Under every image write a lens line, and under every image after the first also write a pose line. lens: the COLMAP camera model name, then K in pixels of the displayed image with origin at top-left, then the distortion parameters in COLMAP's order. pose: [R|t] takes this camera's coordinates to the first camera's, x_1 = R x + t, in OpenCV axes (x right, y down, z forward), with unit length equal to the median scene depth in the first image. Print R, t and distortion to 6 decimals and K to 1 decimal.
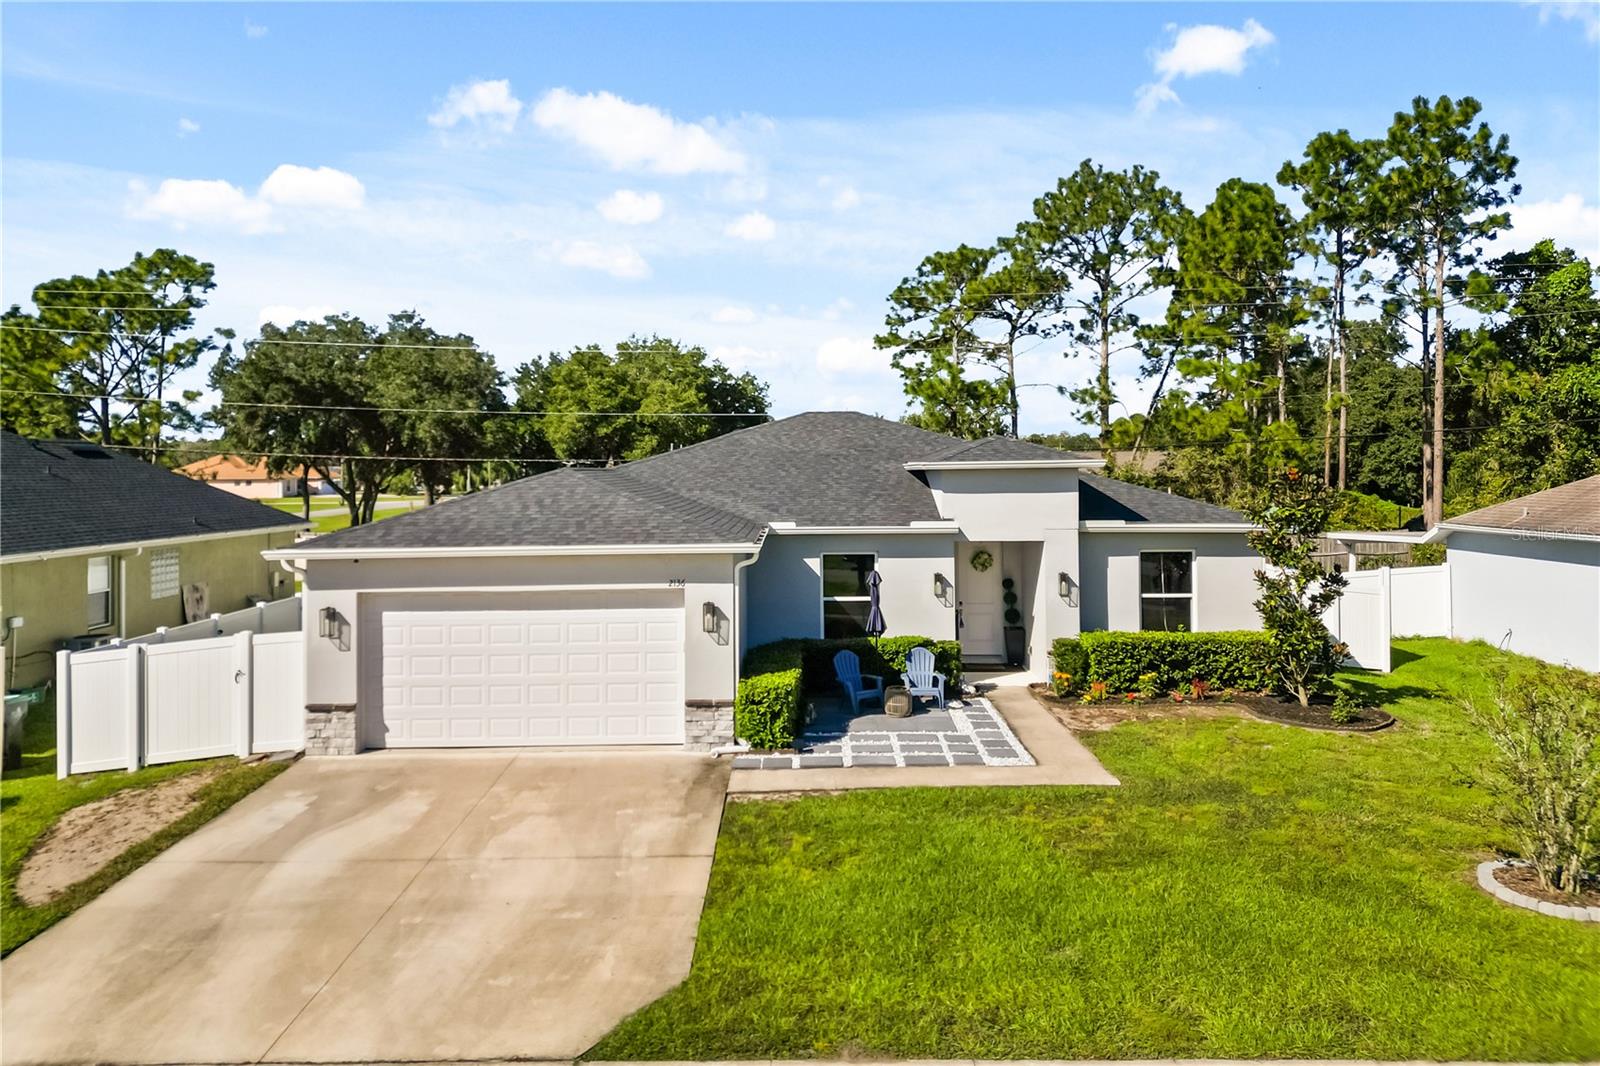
lens RADIAL K [[1114.6, 0, 796.4], [0, 1114.6, 470.1], [0, 0, 1]] dist [0.074618, -0.061424]
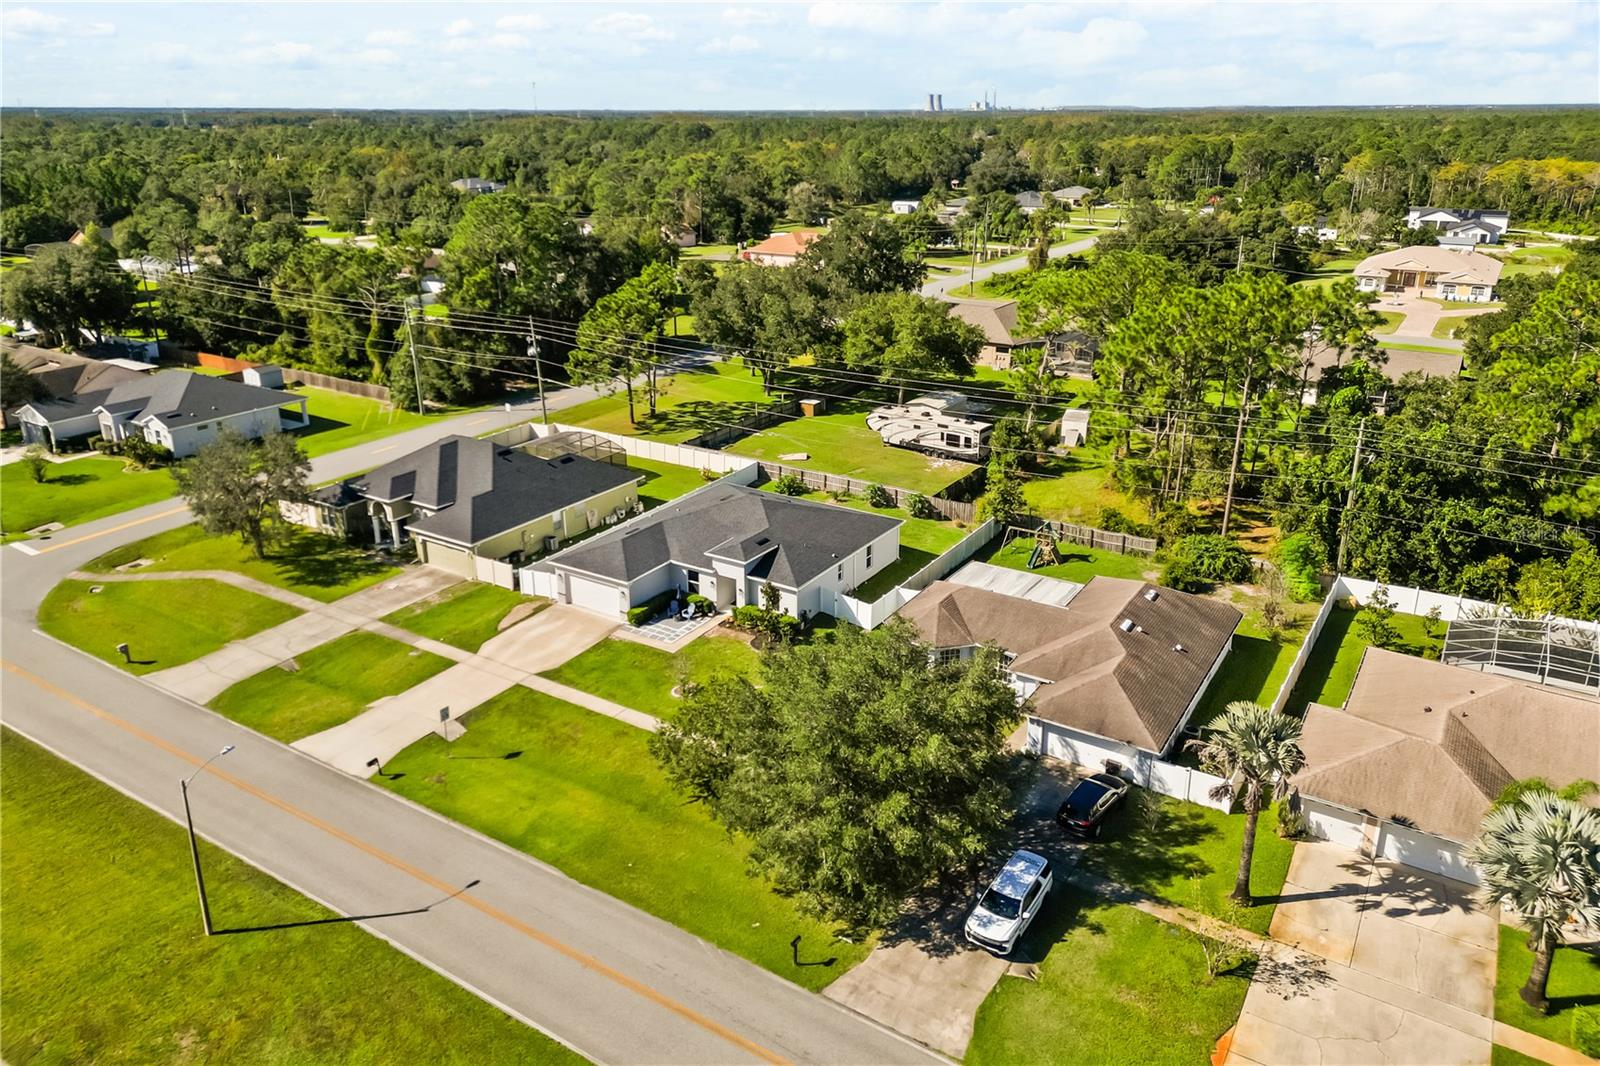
lens RADIAL K [[1112.2, 0, 800.0], [0, 1112.2, 533.0], [0, 0, 1]] dist [0.102008, -0.113177]
pose [[0.843520, 0.197762, -0.499364, 0.897155], [-0.004488, 0.932308, 0.361638, -0.569182], [0.537080, -0.302808, 0.787307, -0.679709]]
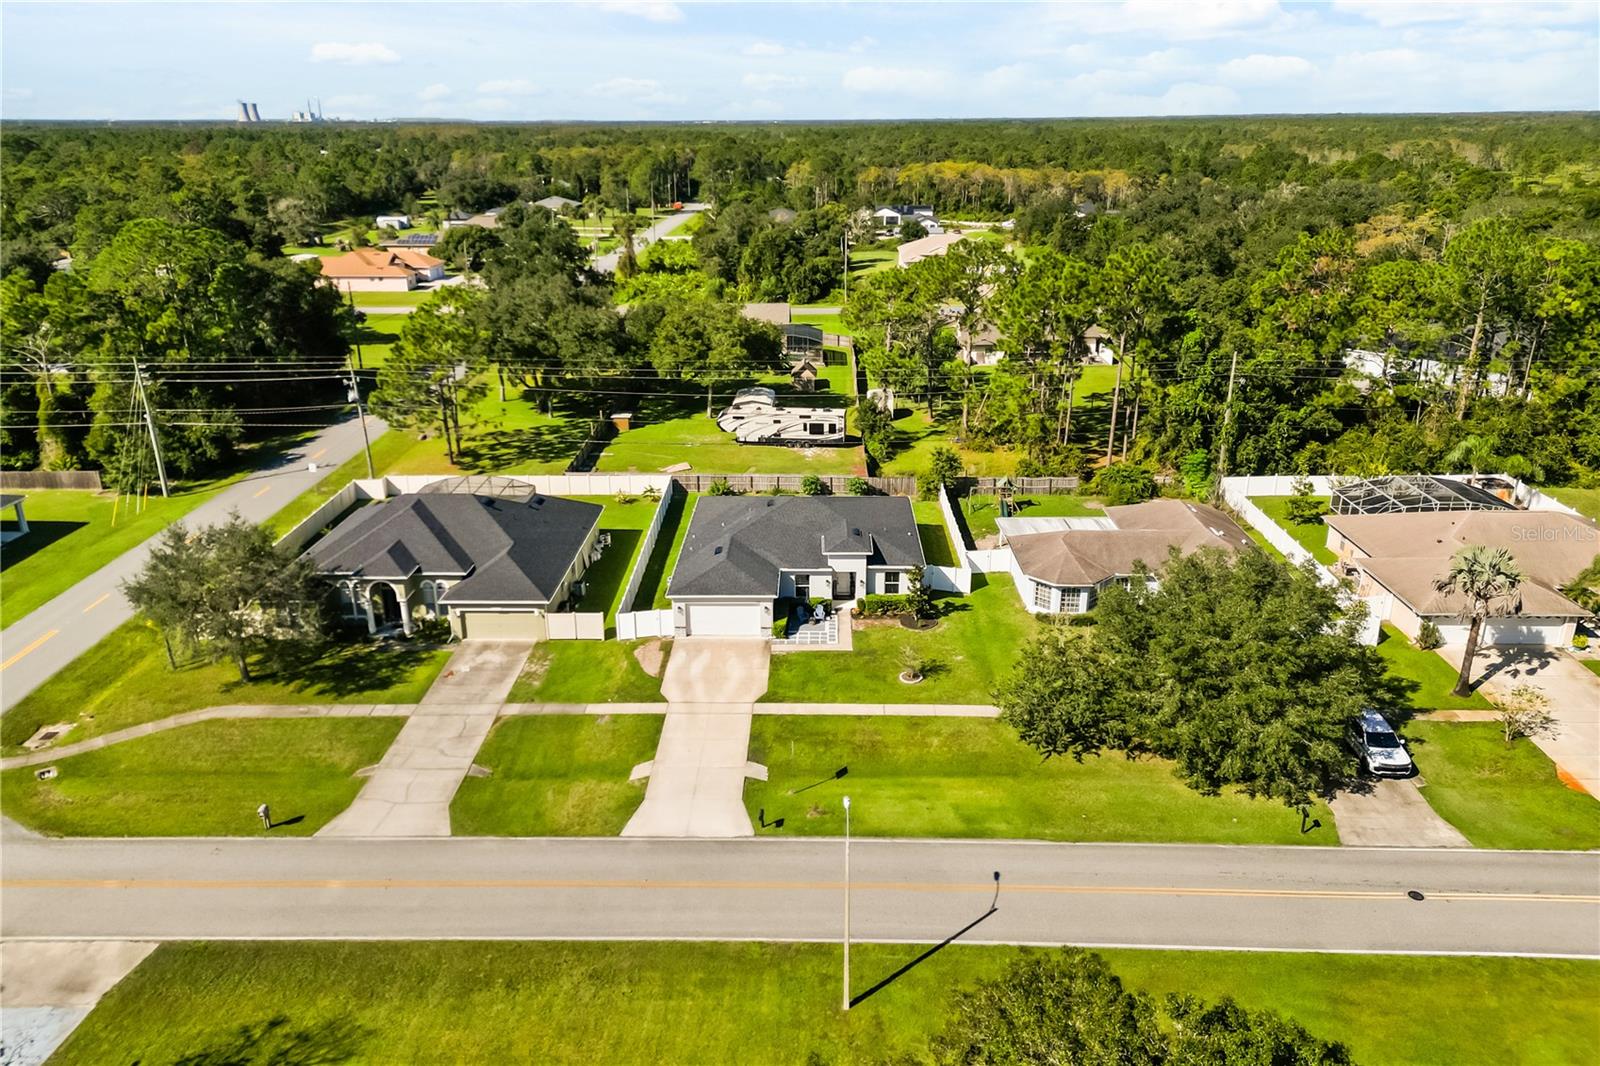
lens RADIAL K [[1115.6, 0, 800.0], [0, 1115.6, 533.0], [0, 0, 1]] dist [0.129662, -0.183147]
pose [[0.999882, 0.008303, -0.012944, 0.036322], [-0.003264, 0.937128, 0.348971, -0.557672], [0.015028, -0.348888, 0.937044, -0.992865]]
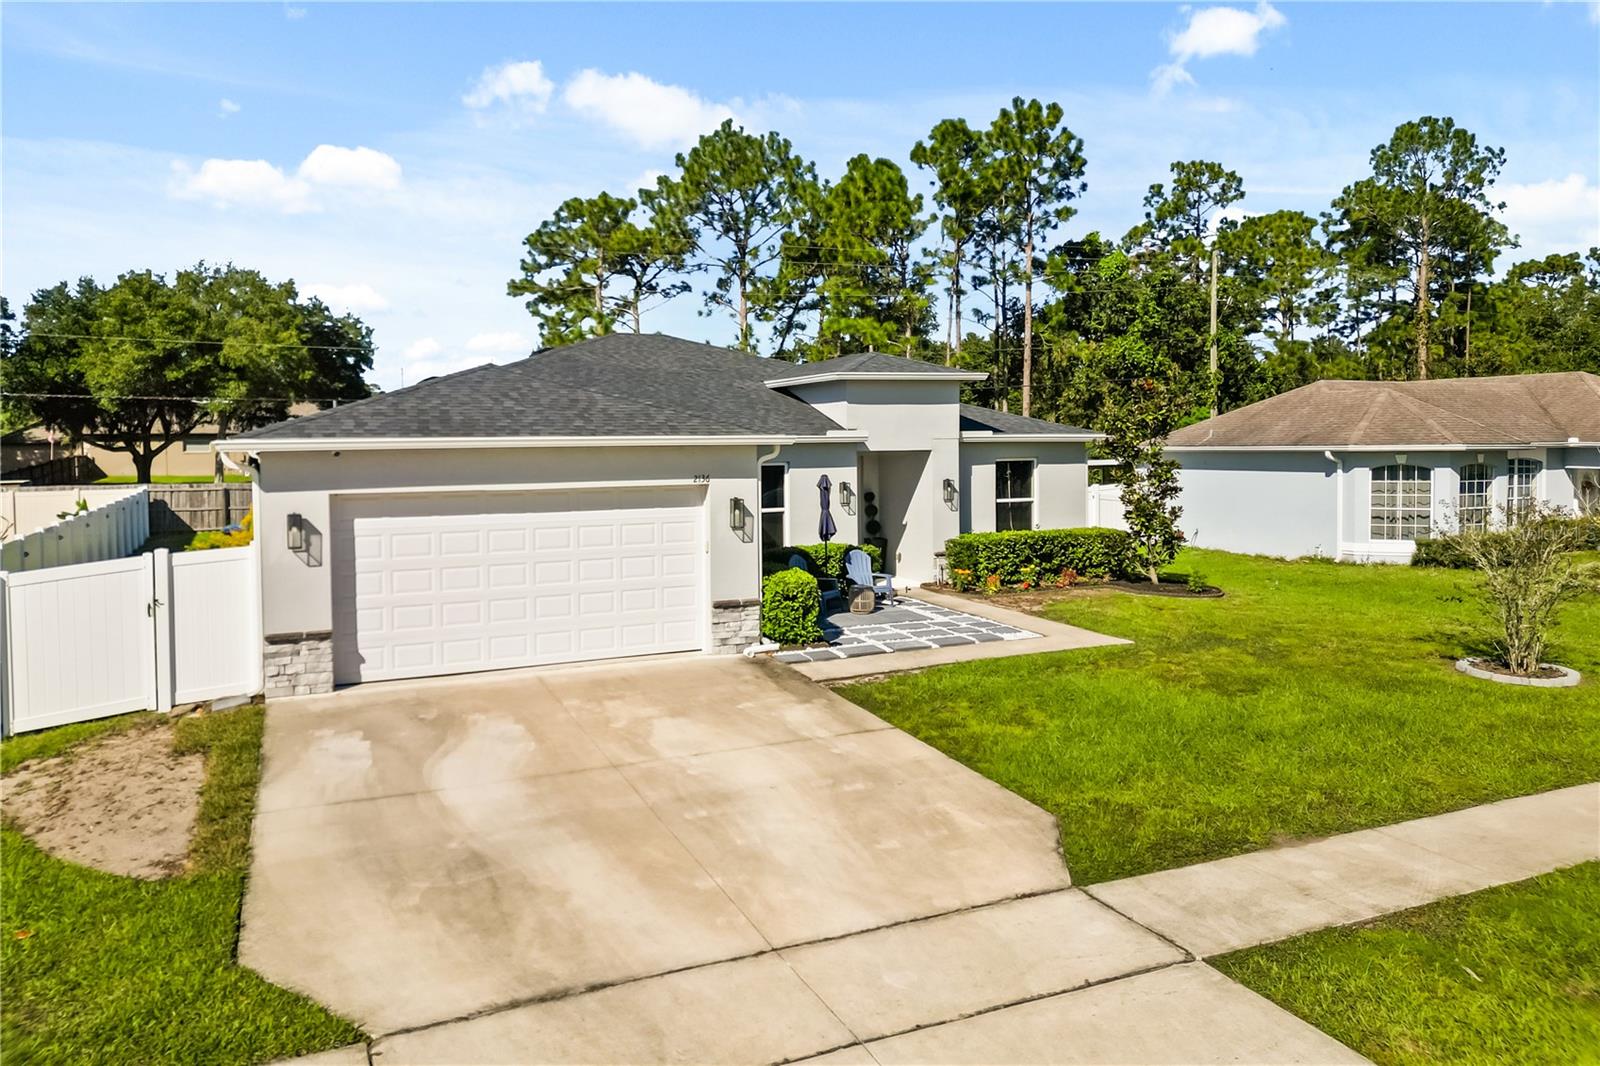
lens RADIAL K [[1107.9, 0, 799.2], [0, 1107.9, 486.1], [0, 0, 1]] dist [0.101654, -0.114099]
pose [[0.908007, -0.017870, 0.418573, -0.142315], [0.002433, 0.999298, 0.037384, 0.024762], [-0.418948, -0.032927, 0.907413, 0.041666]]
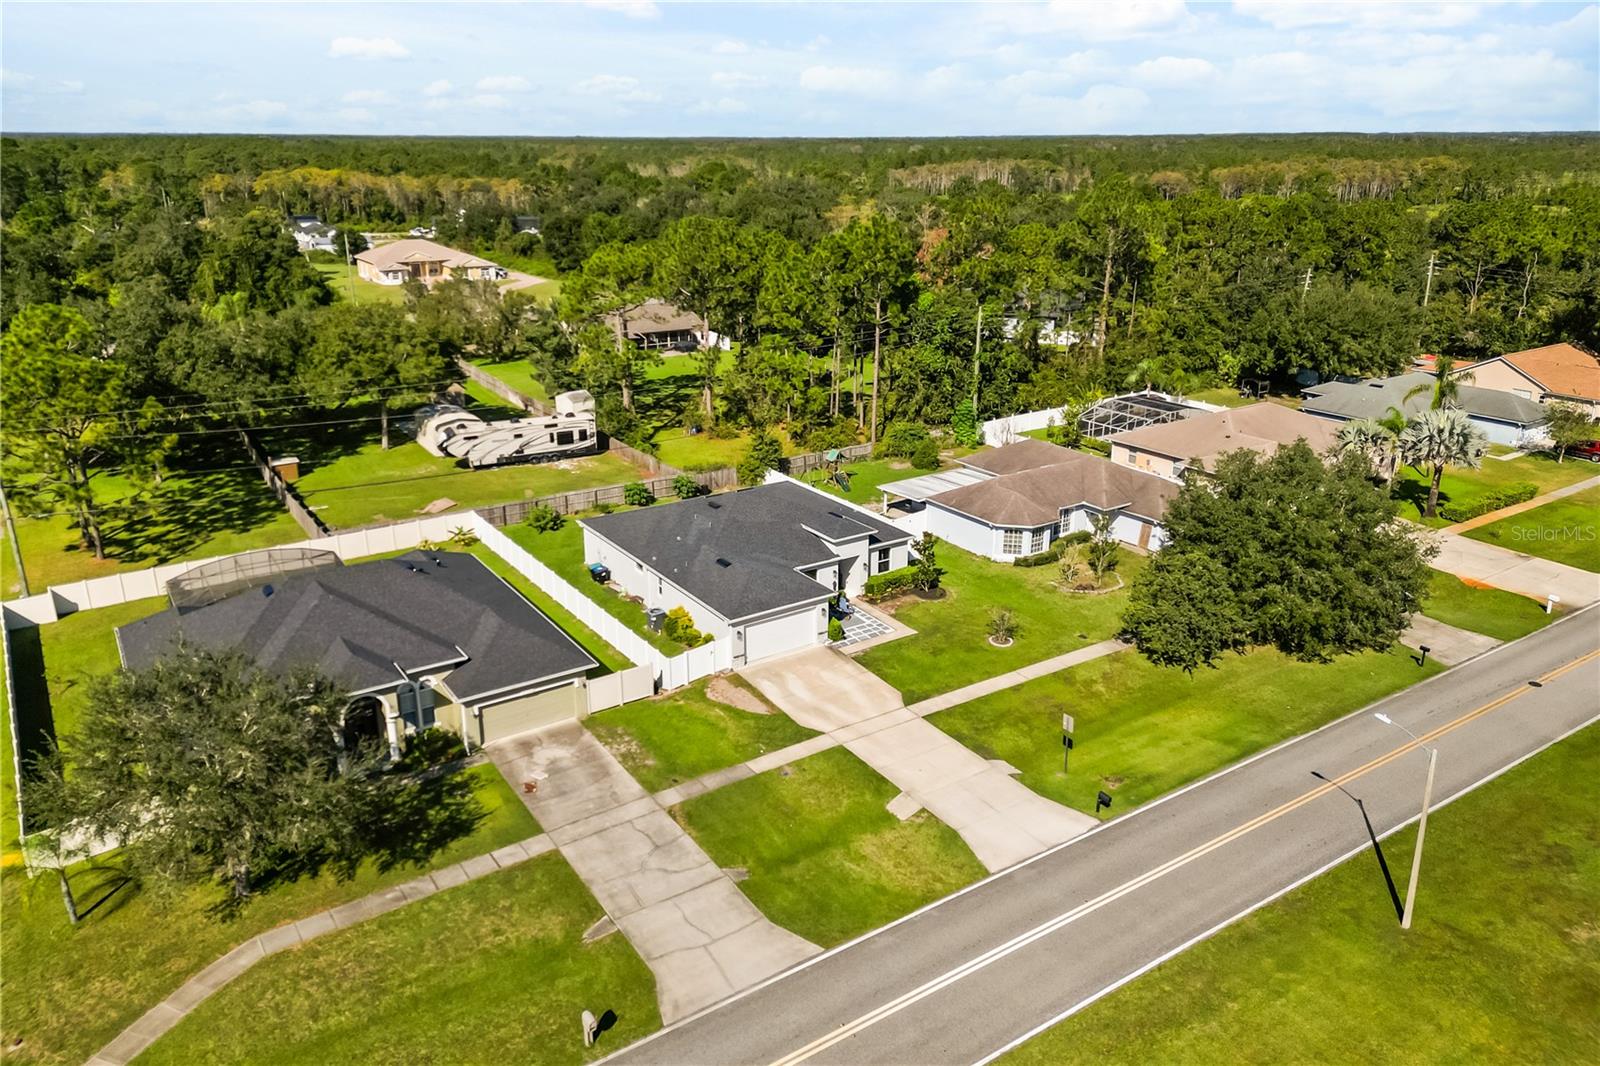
lens RADIAL K [[1130.1, 0, 800.0], [0, 1130.1, 533.0], [0, 0, 1]] dist [0.087418, -0.073567]
pose [[0.827283, -0.178047, 0.532825, -0.720075], [-0.007125, 0.945047, 0.326857, -0.462743], [-0.561740, -0.274199, 0.780553, -0.632388]]
